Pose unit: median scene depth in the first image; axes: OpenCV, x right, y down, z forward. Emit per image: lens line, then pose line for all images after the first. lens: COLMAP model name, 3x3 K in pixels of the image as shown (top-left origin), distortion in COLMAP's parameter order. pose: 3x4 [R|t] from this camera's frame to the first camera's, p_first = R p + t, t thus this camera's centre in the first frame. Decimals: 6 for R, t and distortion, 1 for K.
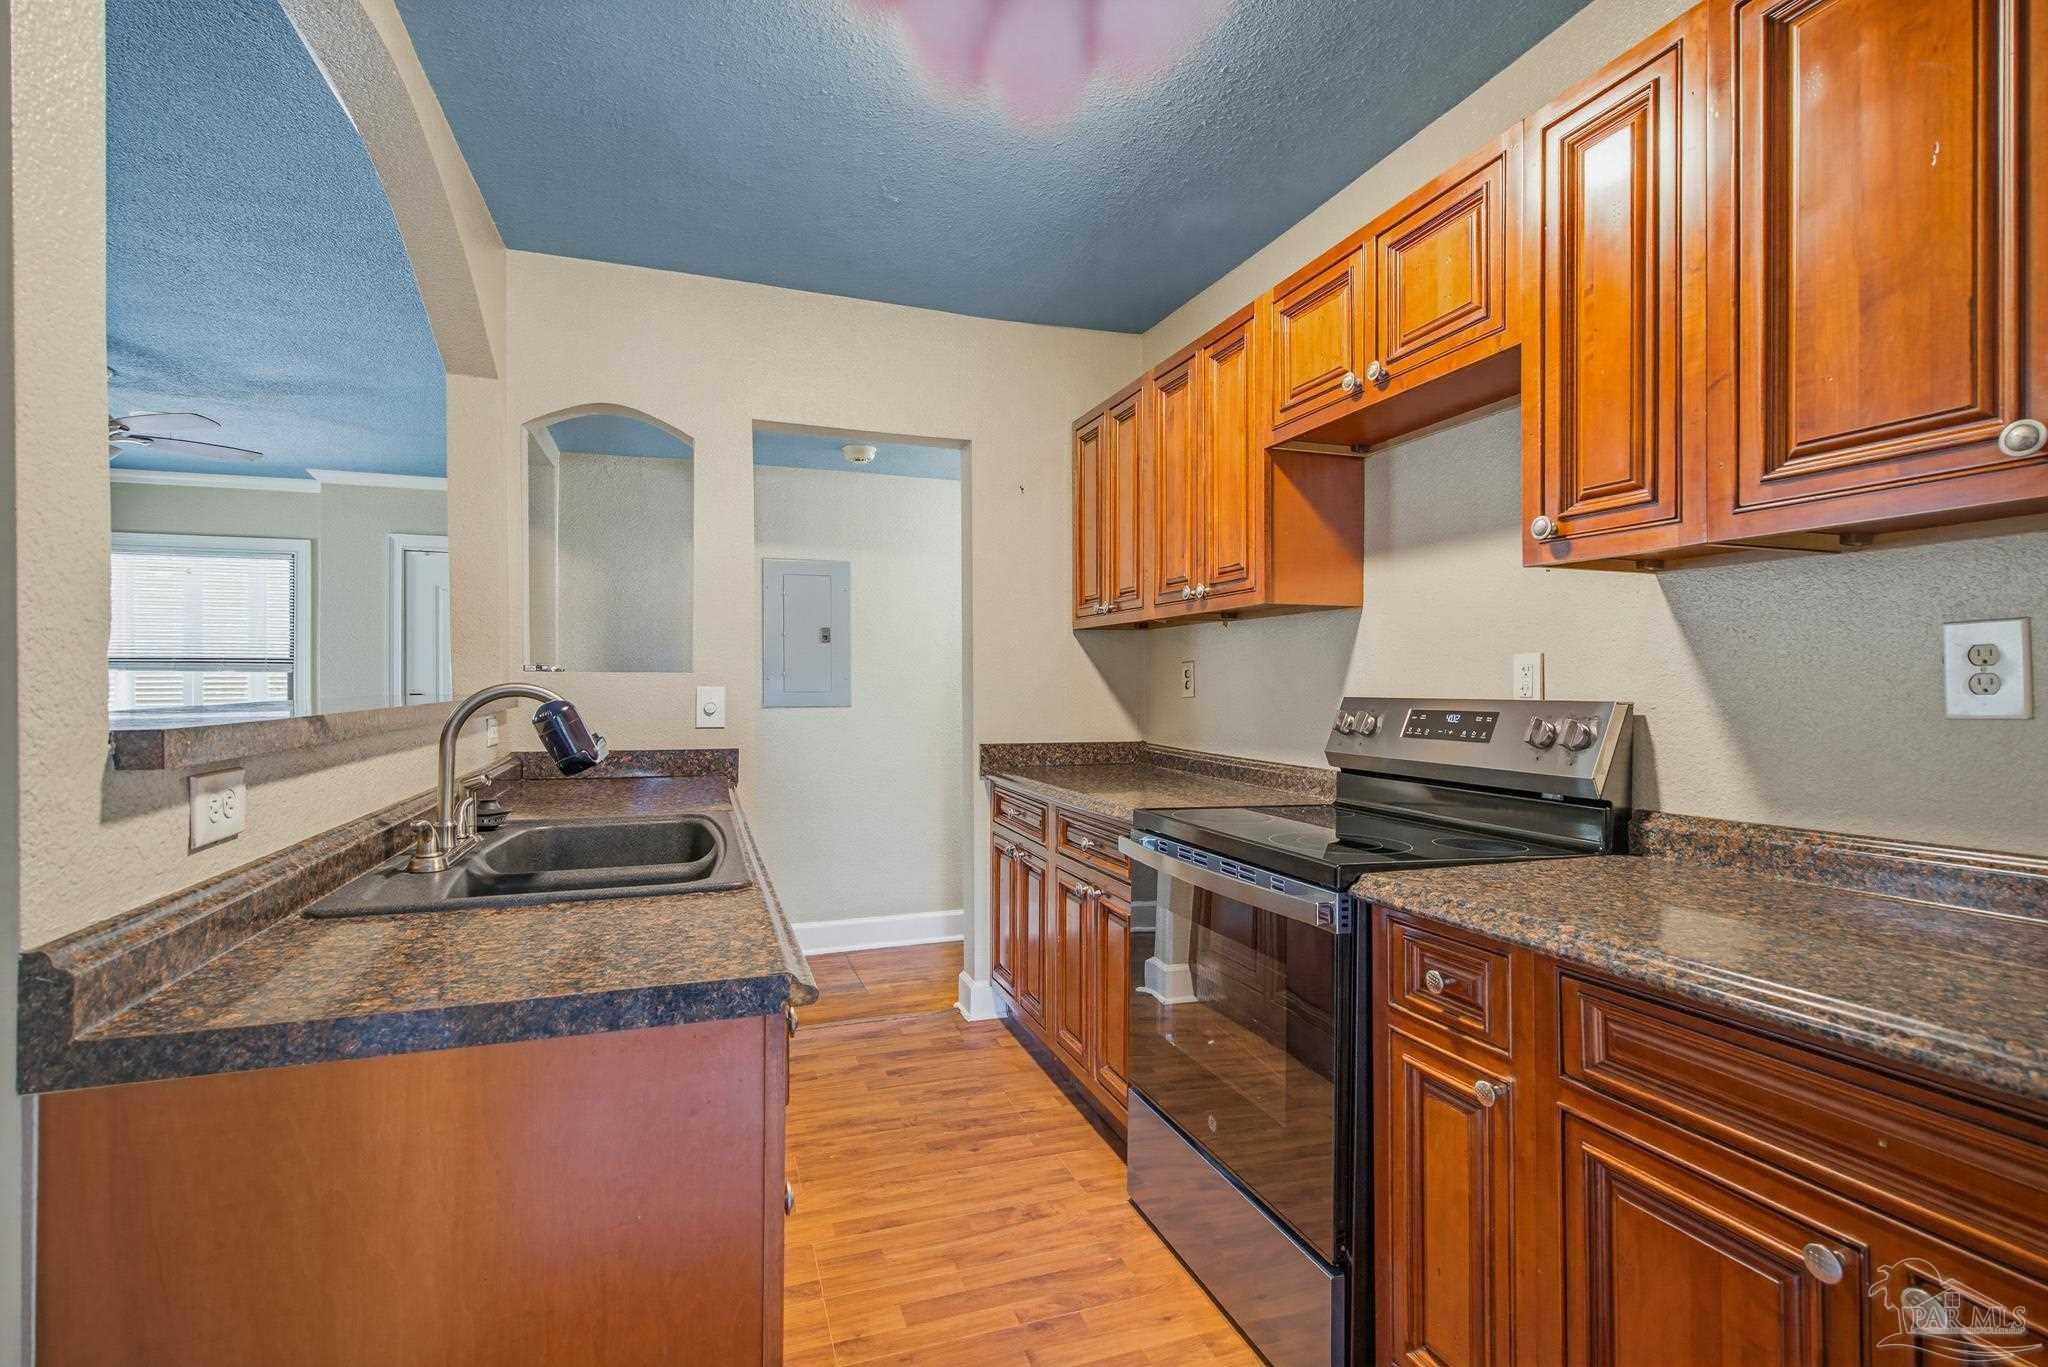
lens RADIAL K [[960.7, 0, 1024.0], [0, 960.7, 683.5], [0, 0, 1]] dist [0.003267, 0.000035]
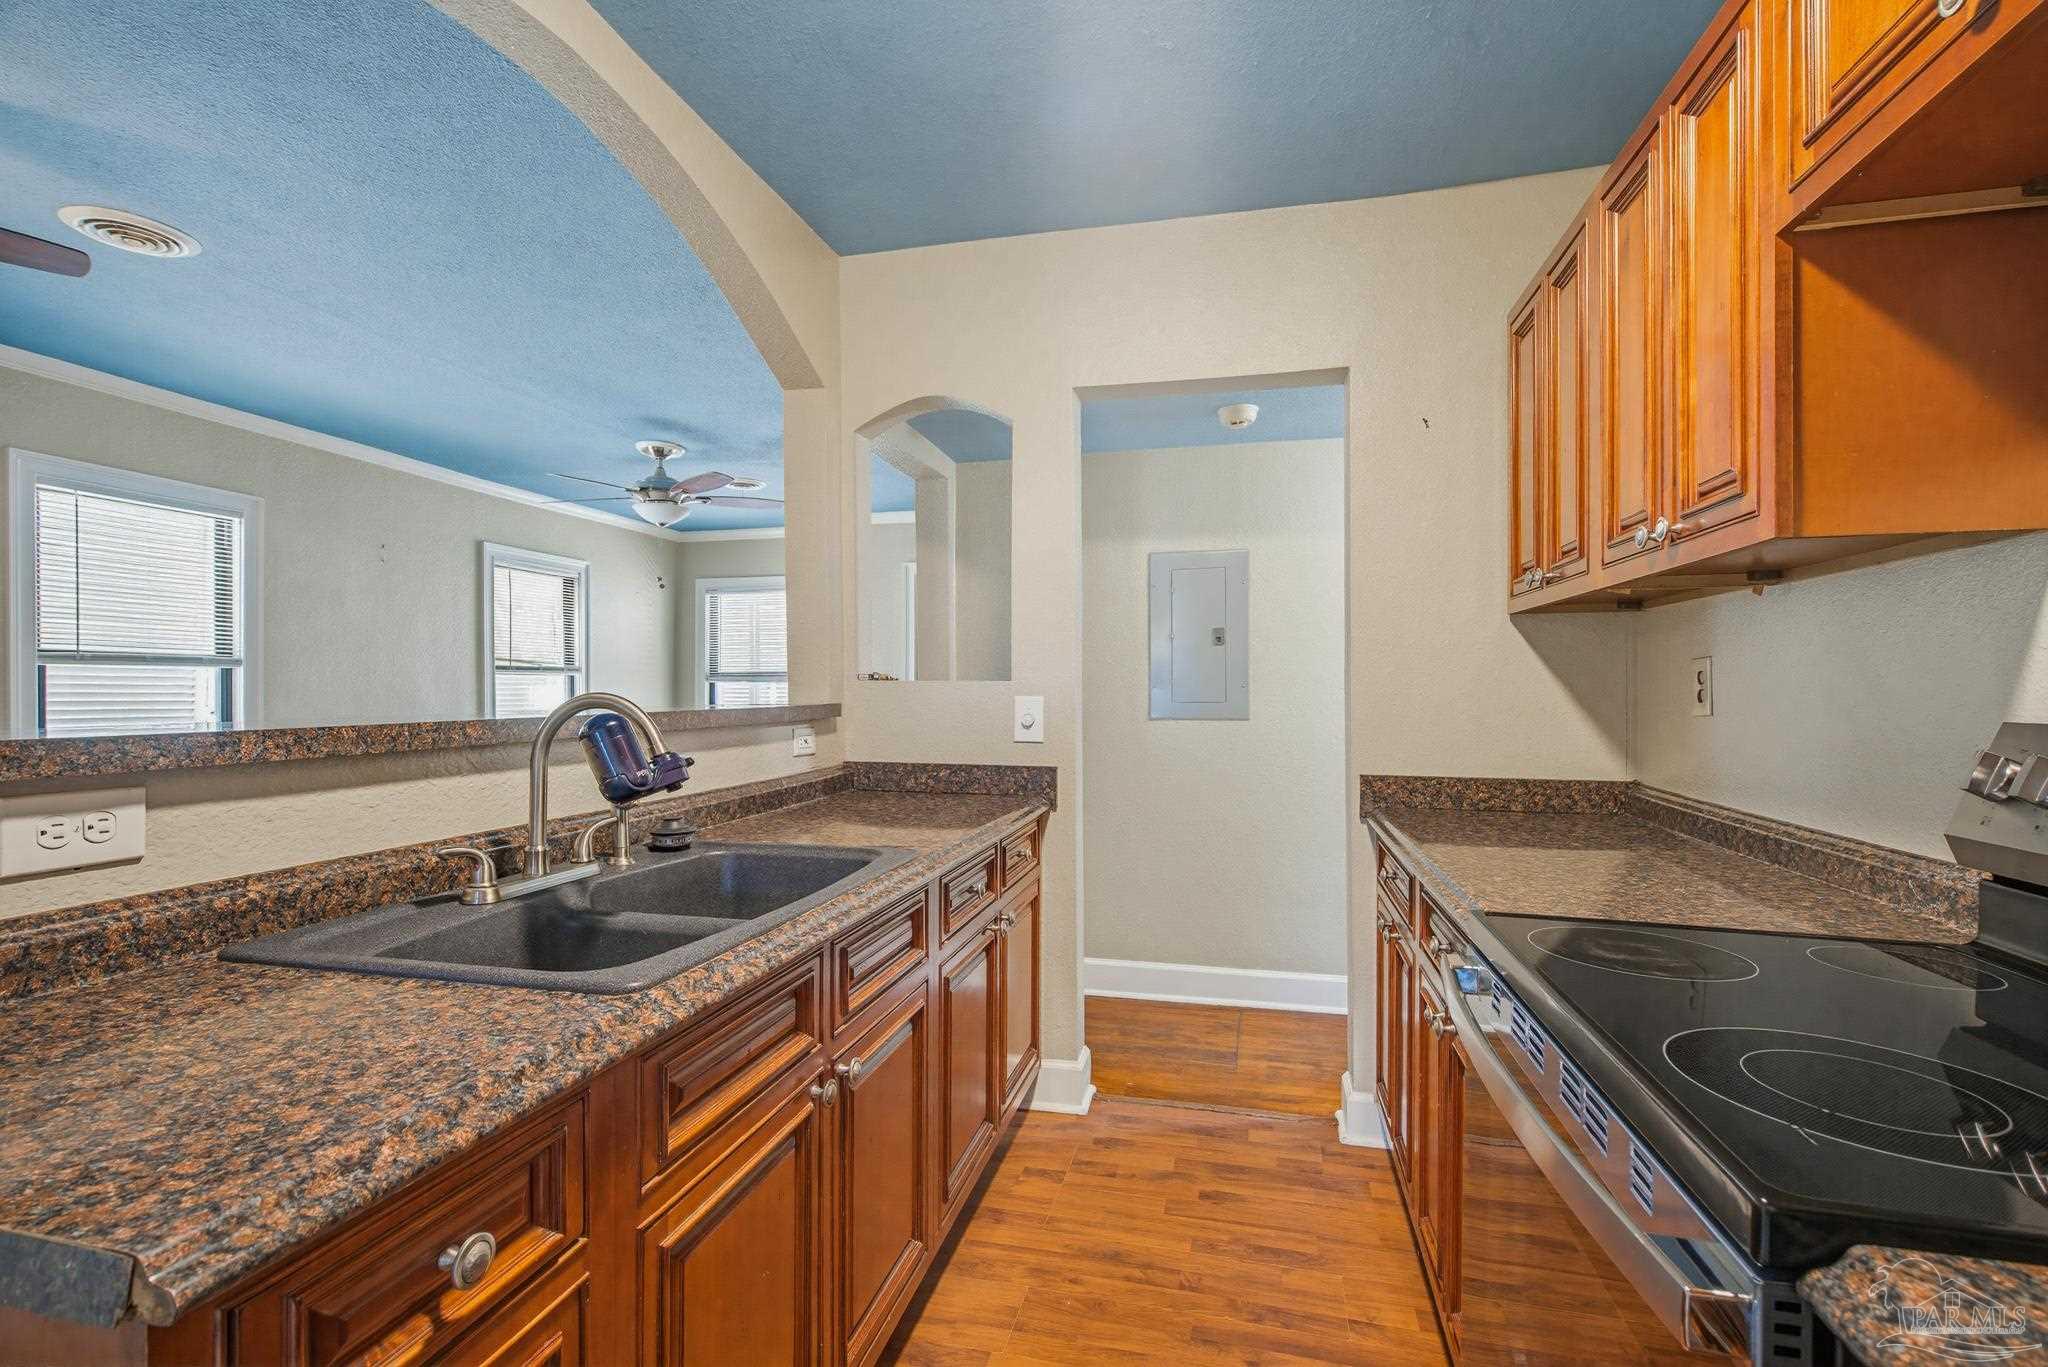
lens RADIAL K [[930.6, 0, 1026.8], [0, 930.6, 695.4], [0, 0, 1]] dist [0.000451, -0.000189]
pose [[0.837606, 0.002397, -0.546270, 0.143318], [-0.000707, 0.999994, 0.003303, -0.000354], [0.546275, -0.002380, 0.837603, 0.280111]]
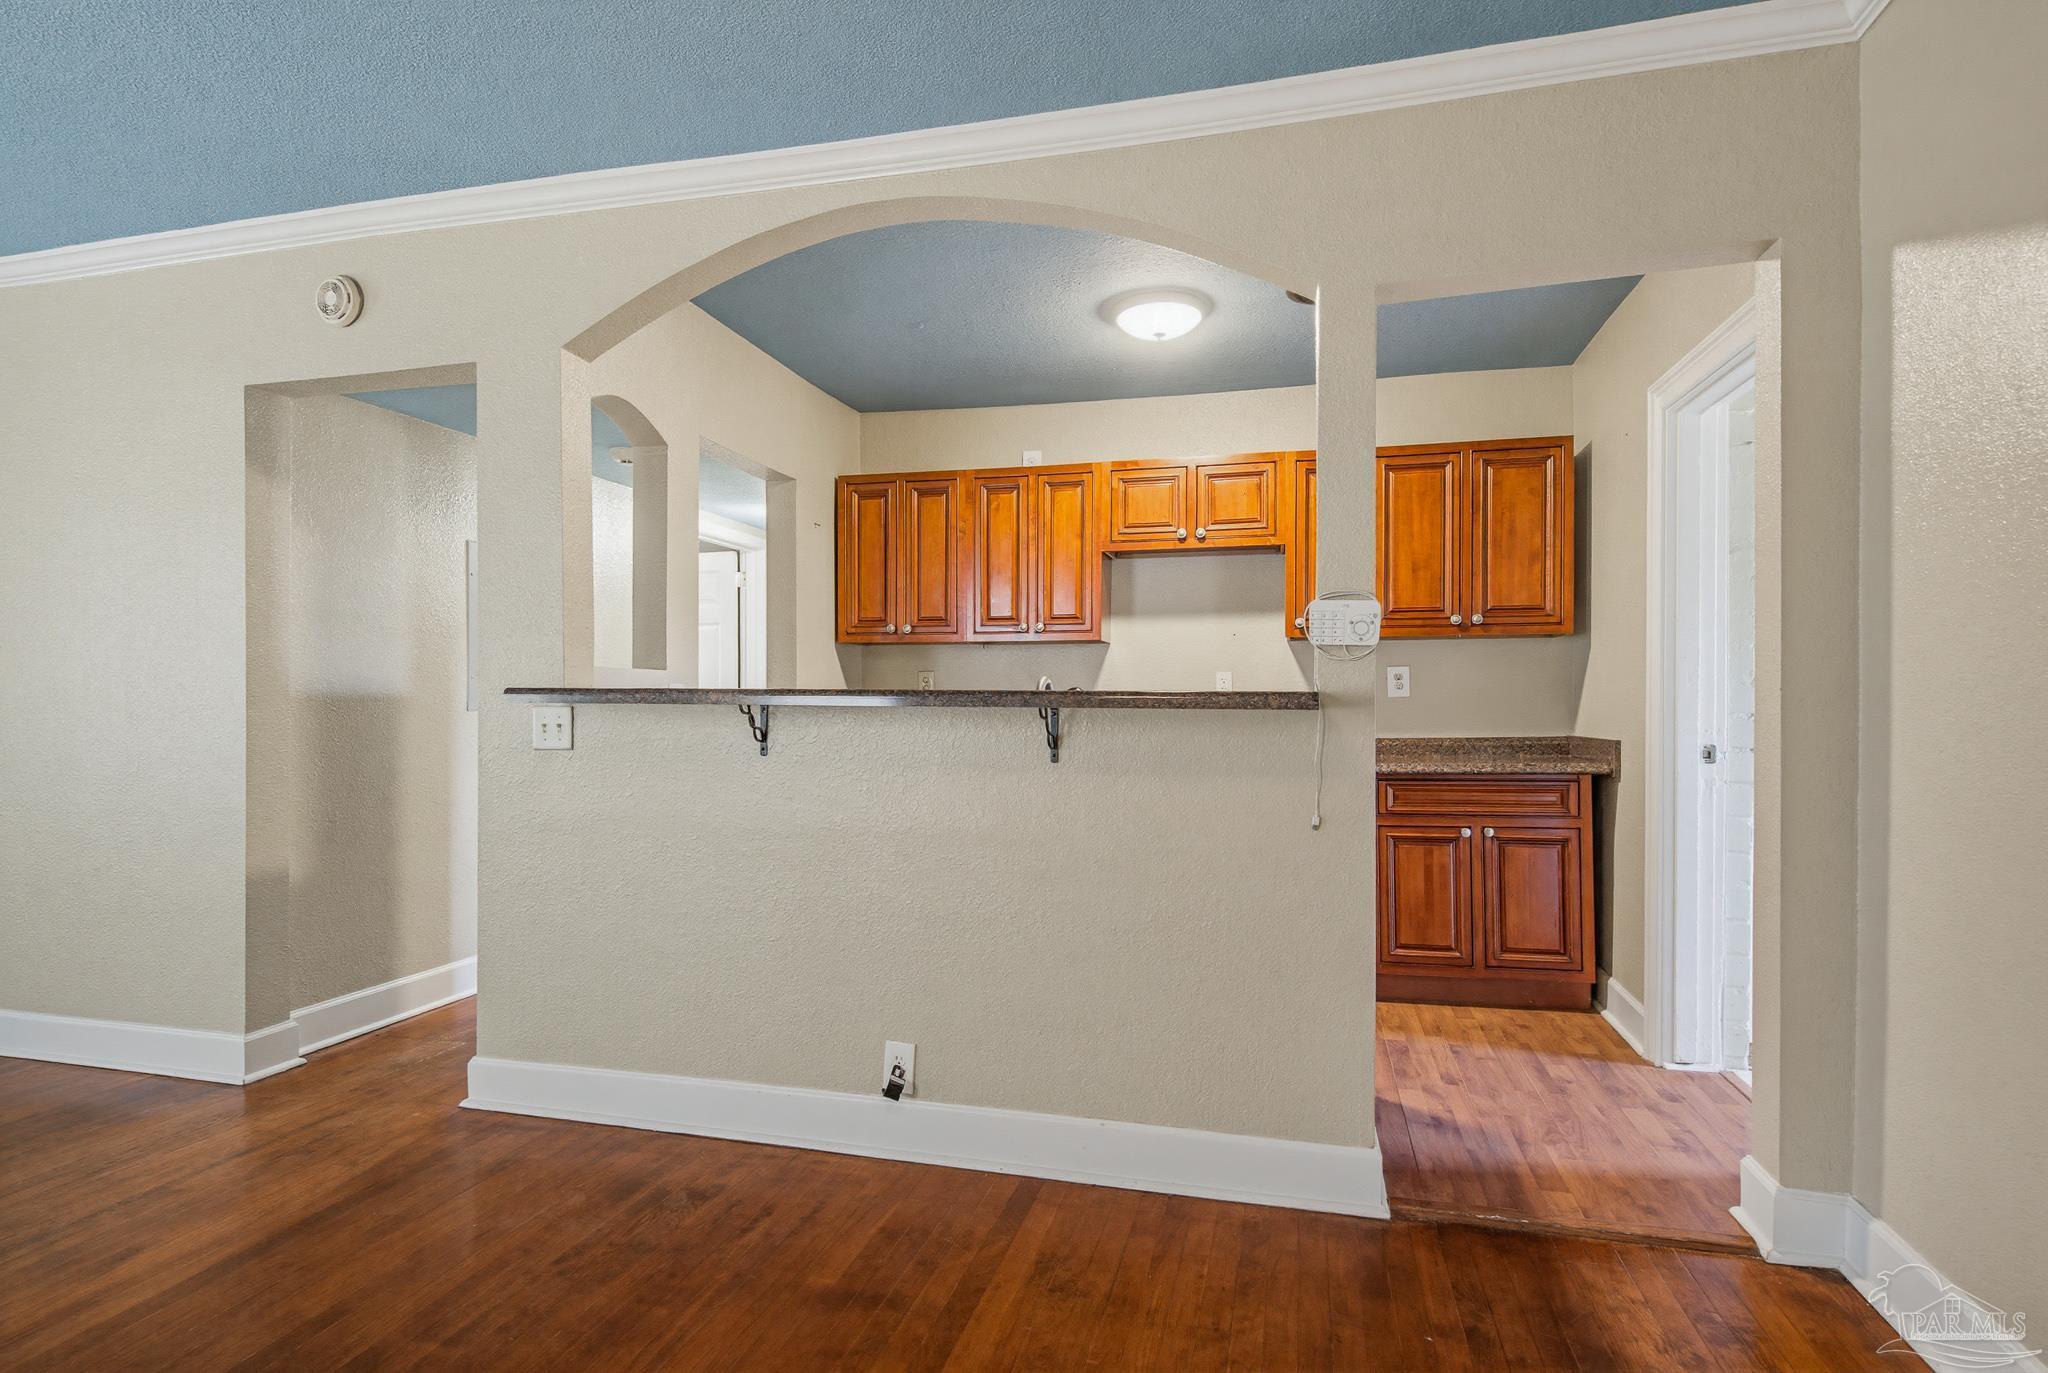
lens RADIAL K [[1058.9, 0, 1024.0], [0, 1058.9, 686.5], [0, 0, 1]] dist [0.001033, -0.000005]
pose [[0.562719, 0.020751, 0.826388, -1.087344], [-0.005927, 0.999760, -0.021069, 0.034550], [-0.826627, 0.006958, 0.562707, 0.023019]]
